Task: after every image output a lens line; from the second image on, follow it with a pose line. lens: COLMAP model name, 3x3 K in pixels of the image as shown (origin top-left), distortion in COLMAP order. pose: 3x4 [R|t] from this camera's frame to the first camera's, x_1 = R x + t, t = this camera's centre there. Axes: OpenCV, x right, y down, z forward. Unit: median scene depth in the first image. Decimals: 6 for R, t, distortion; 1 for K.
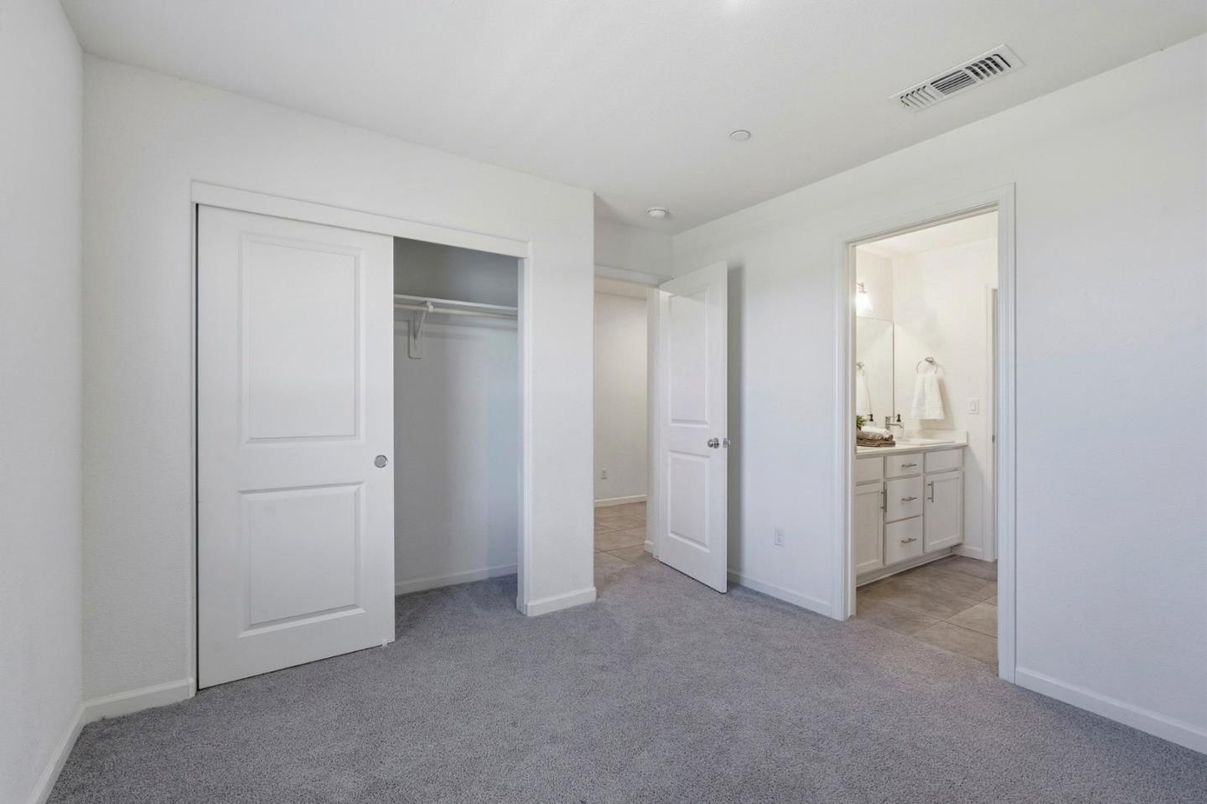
lens RADIAL K [[536.5, 0, 594.3], [0, 536.5, 404.9], [0, 0, 1]] dist [-0.013216, 0.004821]
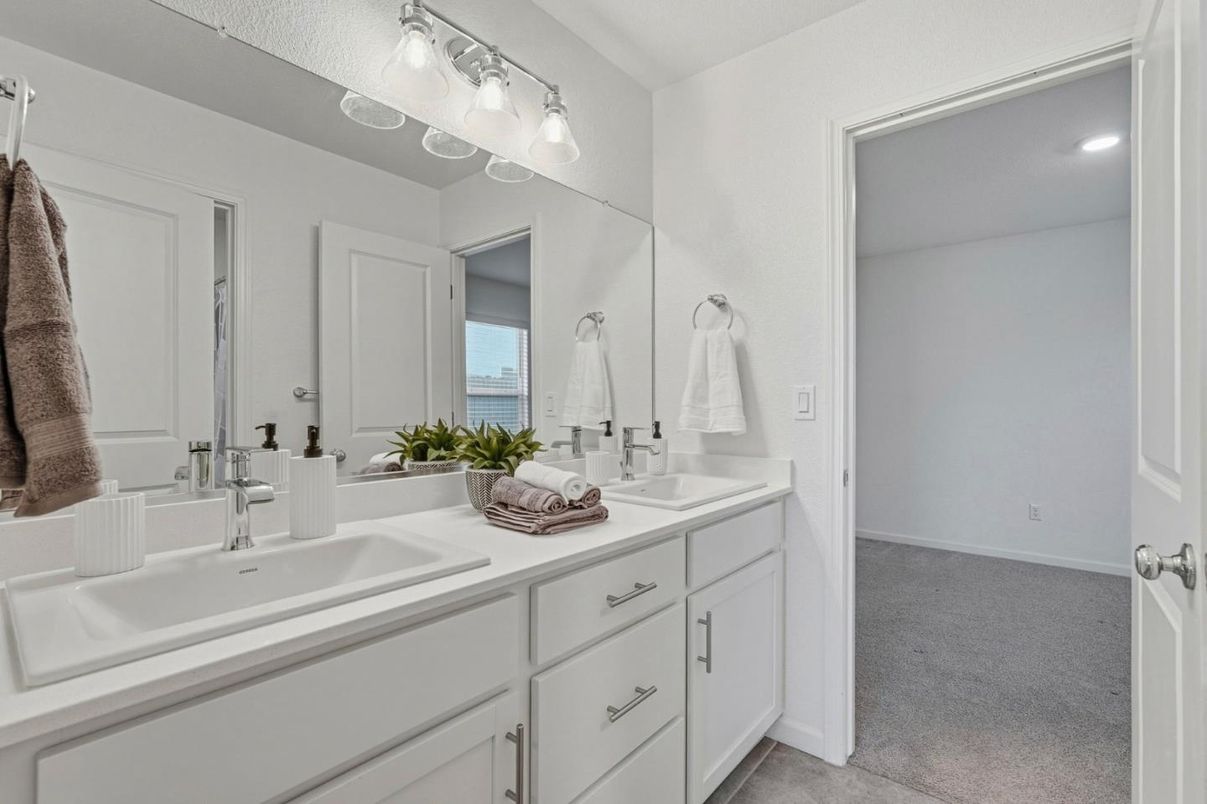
lens RADIAL K [[536.5, 0, 609.2], [0, 536.5, 401.9], [0, 0, 1]] dist [-0.013216, 0.004821]
pose [[0.957783, -0.002433, 0.287481, 0.423426], [0.003690, 0.999986, -0.003832, 0.003480], [-0.287468, 0.004731, 0.957779, 0.613272]]
